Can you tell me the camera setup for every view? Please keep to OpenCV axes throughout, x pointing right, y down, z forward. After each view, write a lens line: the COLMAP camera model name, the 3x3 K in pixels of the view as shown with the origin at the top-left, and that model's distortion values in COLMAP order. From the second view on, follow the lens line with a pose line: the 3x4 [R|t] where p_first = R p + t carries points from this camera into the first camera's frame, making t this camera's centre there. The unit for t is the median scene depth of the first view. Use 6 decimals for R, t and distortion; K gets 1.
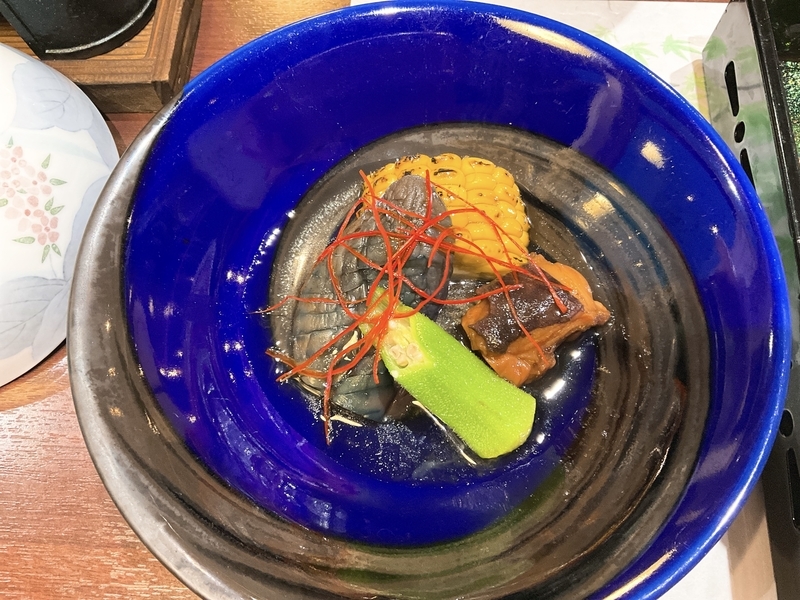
lens RADIAL K [[679.4, 0, 400.0], [0, 679.4, 300.0], [0, 0, 1]] dist [0.092915, -0.195081]
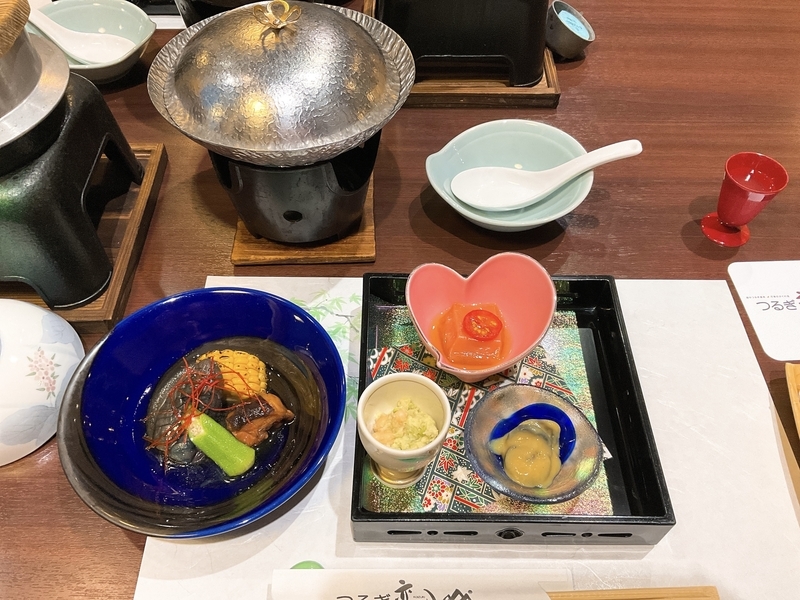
lens RADIAL K [[679.4, 0, 400.0], [0, 679.4, 300.0], [0, 0, 1]] dist [0.092915, -0.195081]
pose [[0.998522, -0.014871, 0.052270, 0.562878], [0.028507, 0.962210, -0.270814, 0.288363], [-0.046267, 0.271904, 0.961212, -1.398675]]
